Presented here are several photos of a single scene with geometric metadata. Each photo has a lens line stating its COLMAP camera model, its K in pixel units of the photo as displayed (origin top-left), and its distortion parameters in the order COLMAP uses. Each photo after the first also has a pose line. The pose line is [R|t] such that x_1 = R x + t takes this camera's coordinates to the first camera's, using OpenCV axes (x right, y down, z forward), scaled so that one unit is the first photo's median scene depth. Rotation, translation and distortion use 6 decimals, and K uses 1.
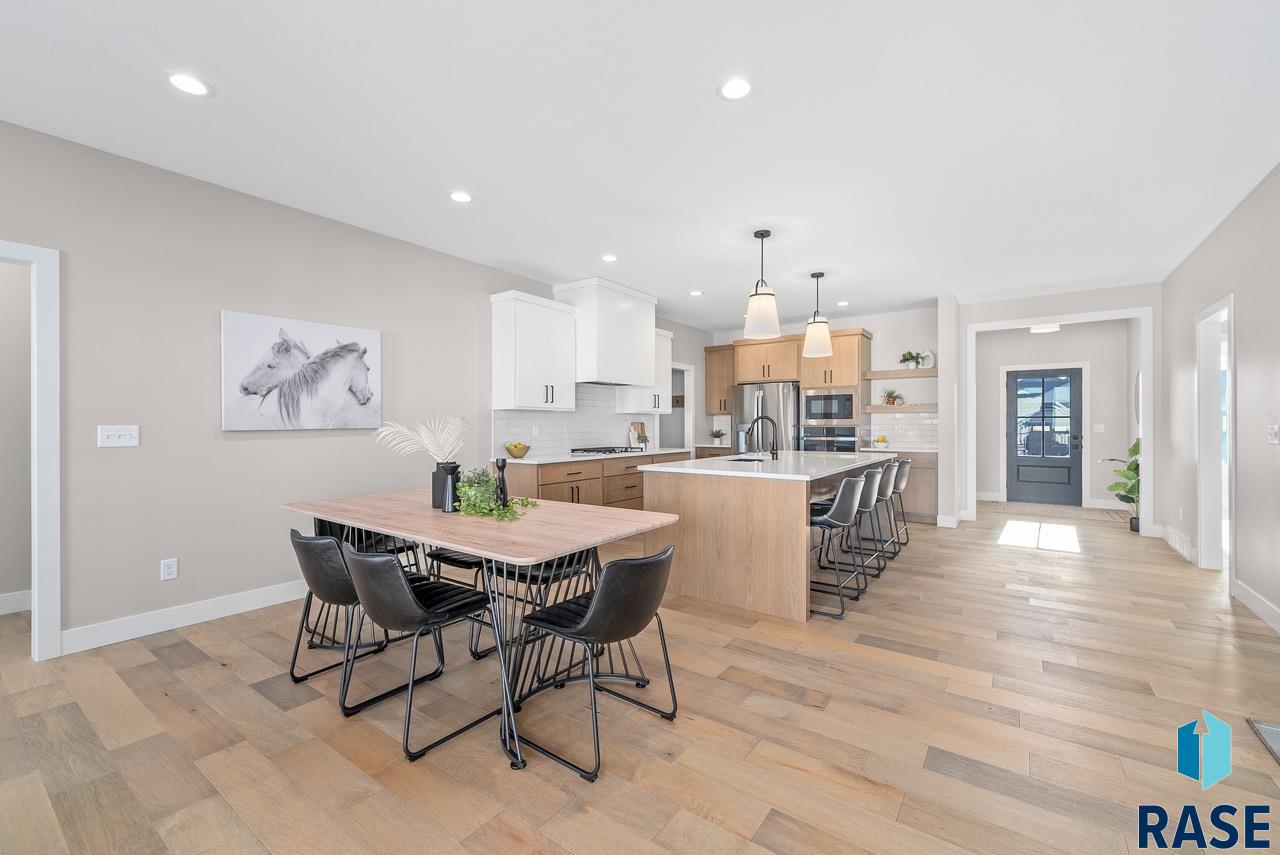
lens RADIAL K [[521.5, 0, 643.0], [0, 521.5, 428.1], [0, 0, 1]] dist [-0.000239, -0.000736]
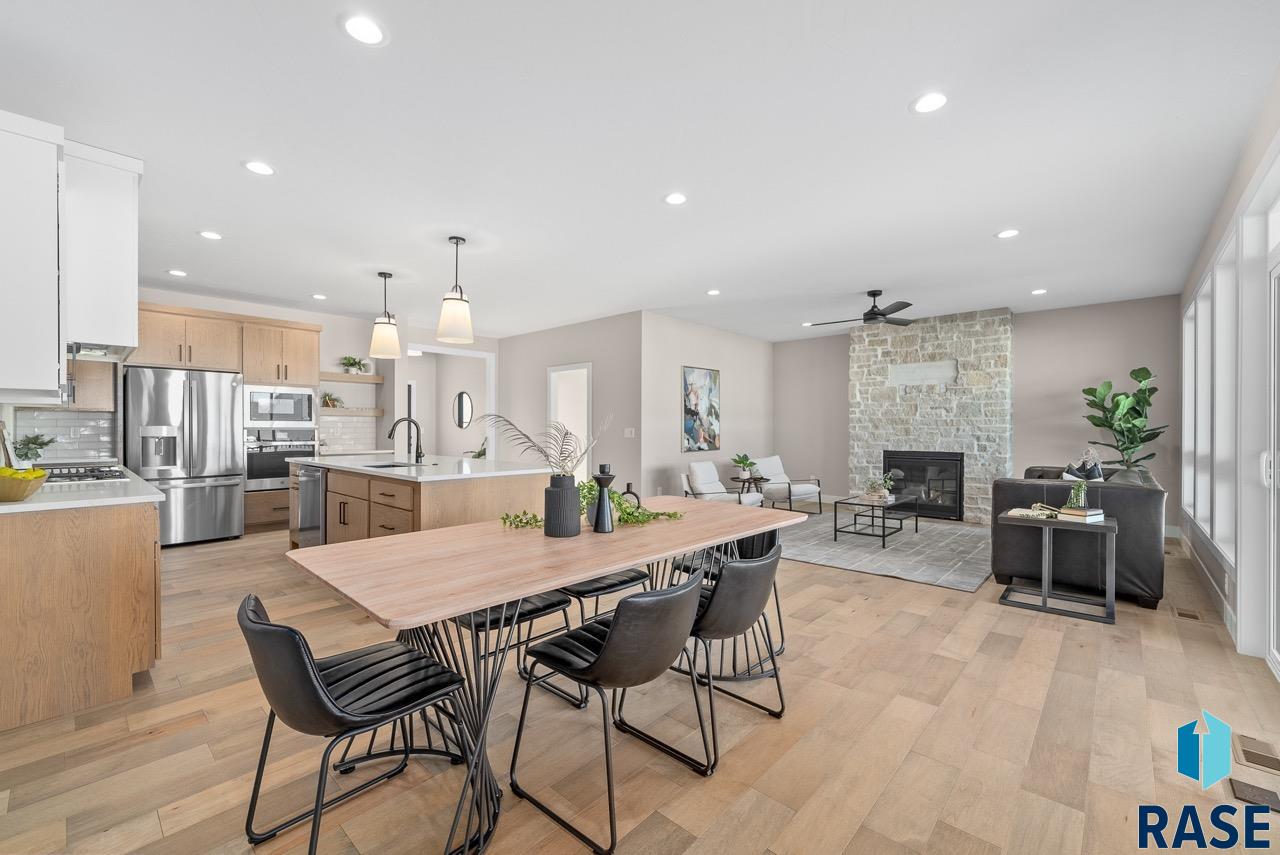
lens RADIAL K [[521.5, 0, 626.5], [0, 521.5, 430.5], [0, 0, 1]] dist [-0.000239, -0.000736]
pose [[0.145741, -0.001068, 0.989322, -0.780570], [0.004304, 0.999991, 0.000446, 0.001272], [-0.989313, 0.004193, 0.145744, 0.556695]]
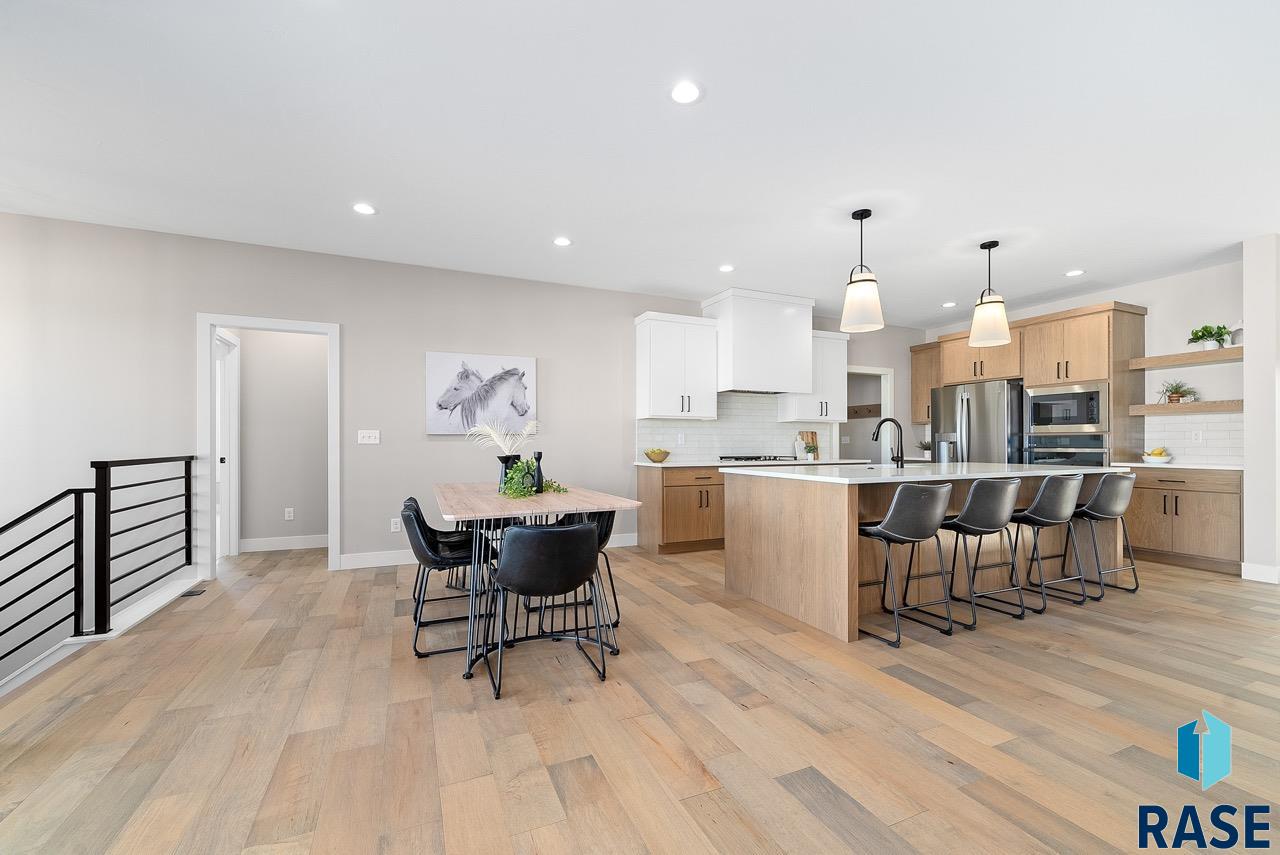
lens RADIAL K [[521.5, 0, 645.6], [0, 521.5, 445.3], [0, 0, 1]] dist [-0.000239, -0.000736]
pose [[0.865261, 0.001599, -0.501319, 0.381566], [-0.003274, 0.999992, -0.002461, 0.030990], [0.501310, 0.003771, 0.865259, 0.040335]]
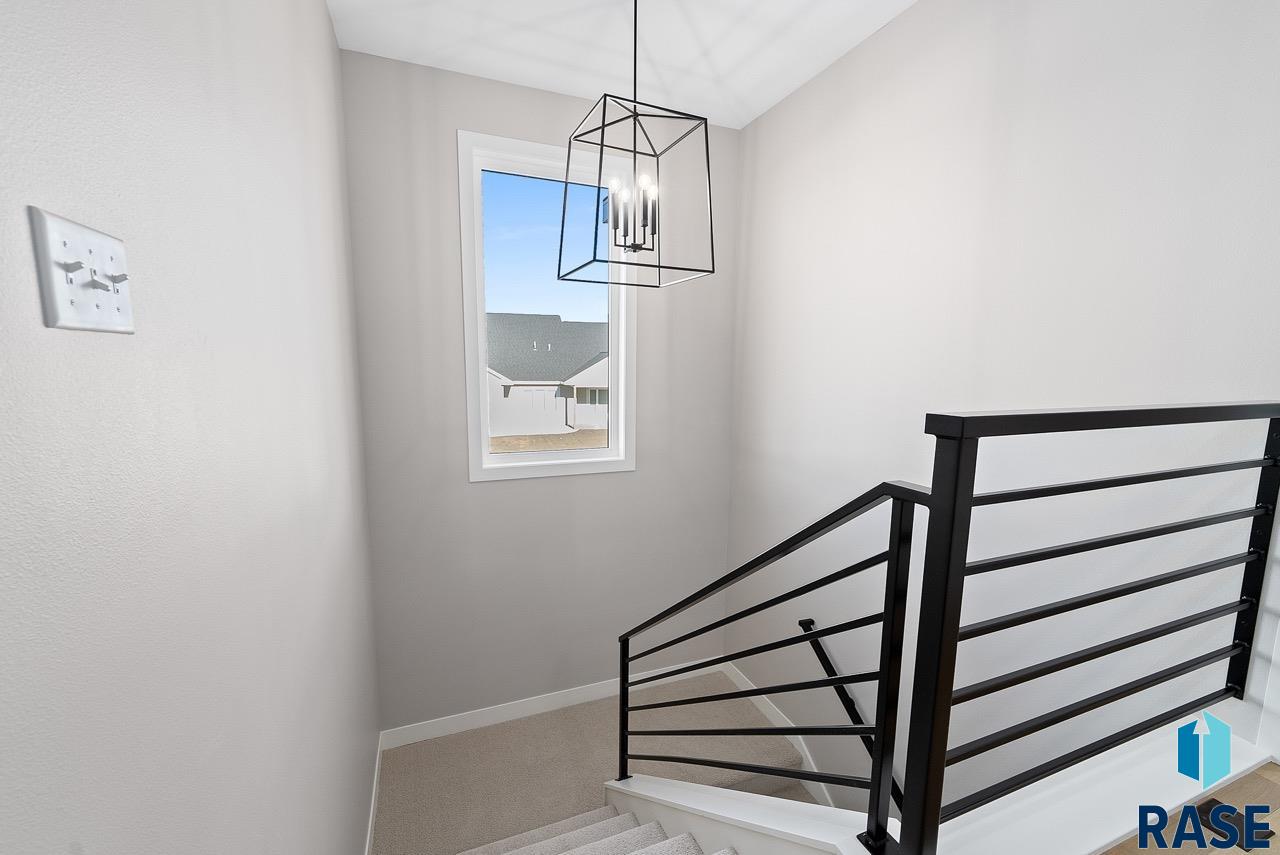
lens RADIAL K [[521.5, 0, 643.7], [0, 521.5, 440.6], [0, 0, 1]] dist [-0.000239, -0.000736]
pose [[-0.548061, 0.104476, -0.829888, -0.383450], [-0.004262, 0.991807, 0.127675, 0.034248], [0.836428, 0.073510, -0.543125, 0.311138]]
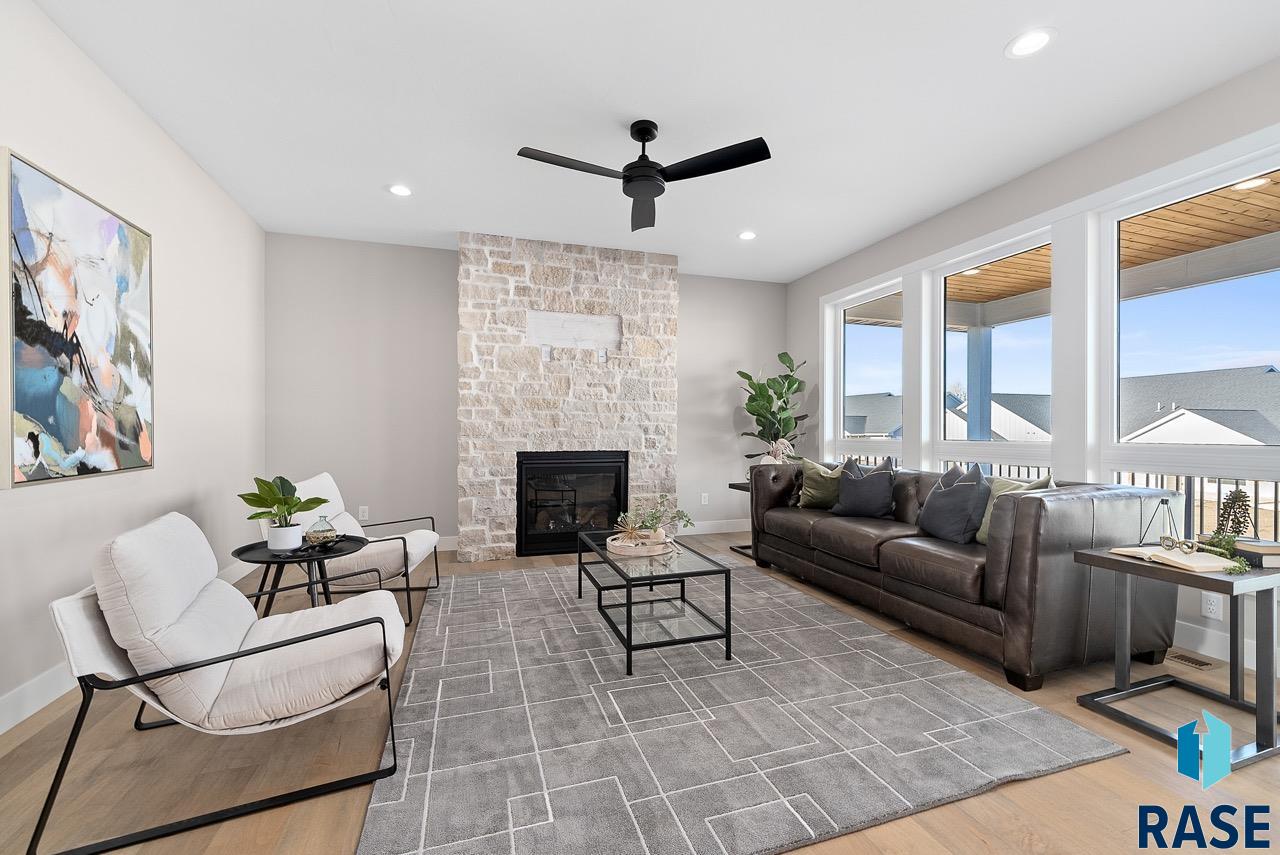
lens RADIAL K [[521.5, 0, 630.9], [0, 521.5, 433.0], [0, 0, 1]] dist [-0.000239, -0.000736]
pose [[-0.803027, -0.000018, 0.595943, 0.364819], [0.004839, 0.999967, 0.006551, 0.030729], [-0.595923, 0.008145, -0.803000, 0.671272]]
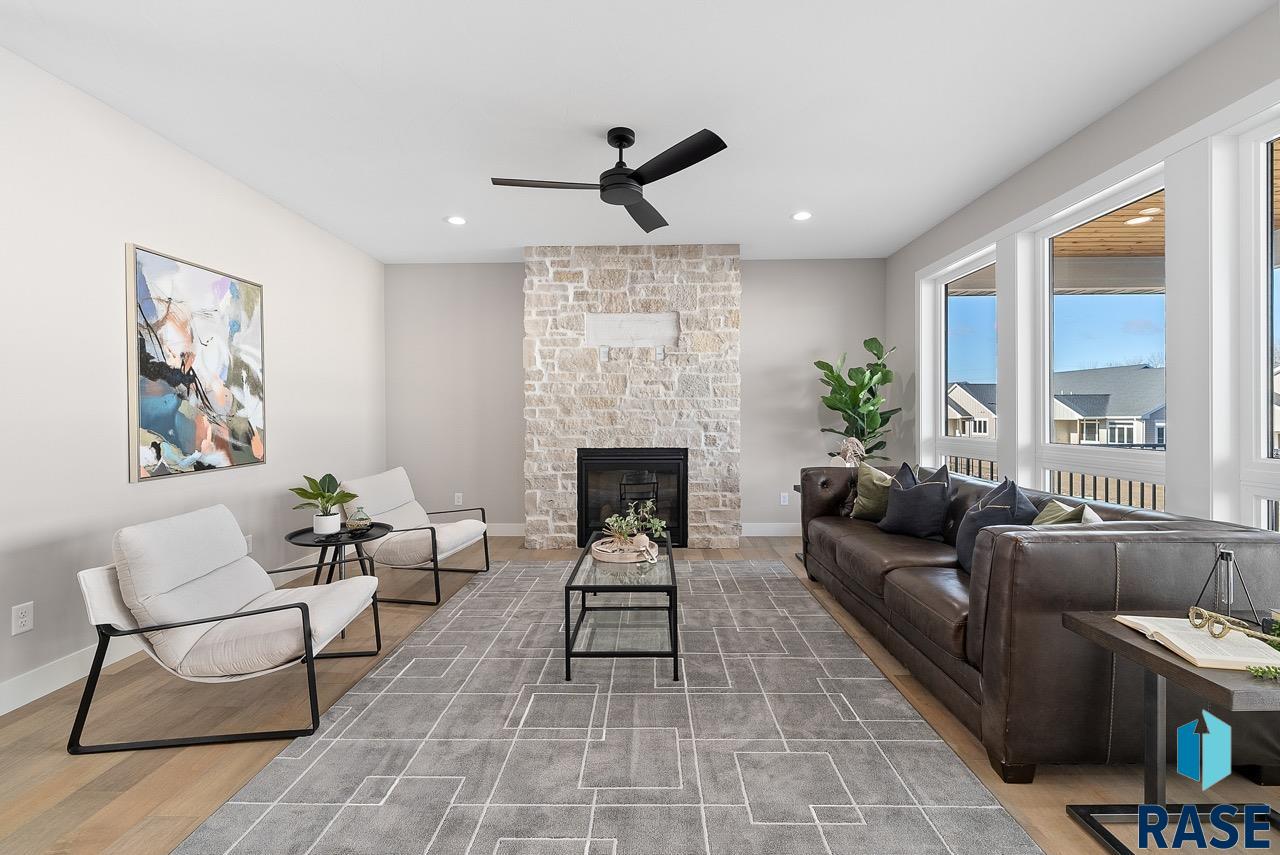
lens RADIAL K [[521.5, 0, 637.8], [0, 521.5, 416.1], [0, 0, 1]] dist [-0.000239, -0.000736]
pose [[-0.566892, 0.002807, 0.823787, 0.172460], [0.011948, 0.999917, 0.004815, -0.000125], [-0.823706, 0.012572, -0.566878, 0.472510]]
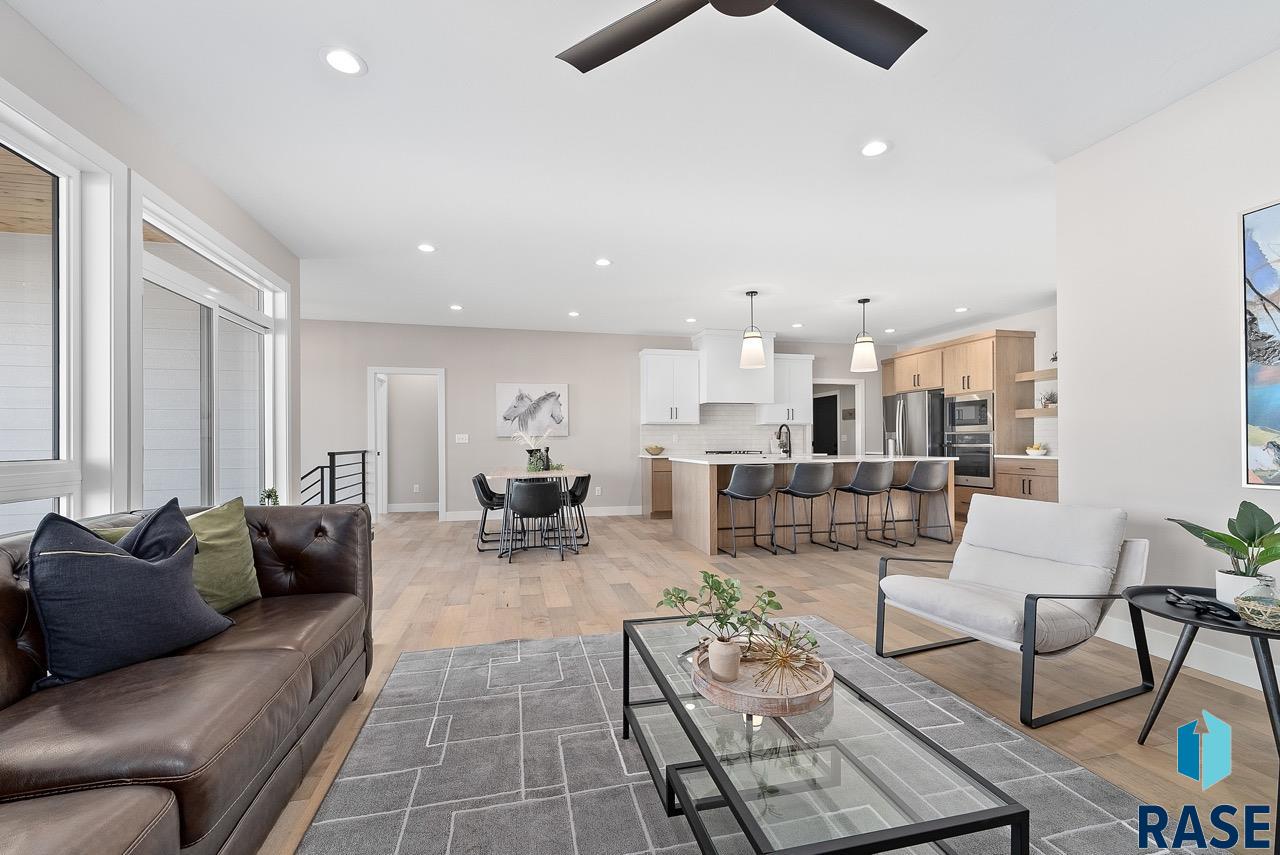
lens RADIAL K [[521.5, 0, 648.1], [0, 521.5, 445.0], [0, 0, 1]] dist [-0.000239, -0.000736]
pose [[0.765541, -0.000246, -0.643387, 0.971669], [0.000399, 1.000000, 0.000093, 0.034592], [0.643387, -0.000328, 0.765541, -0.261017]]
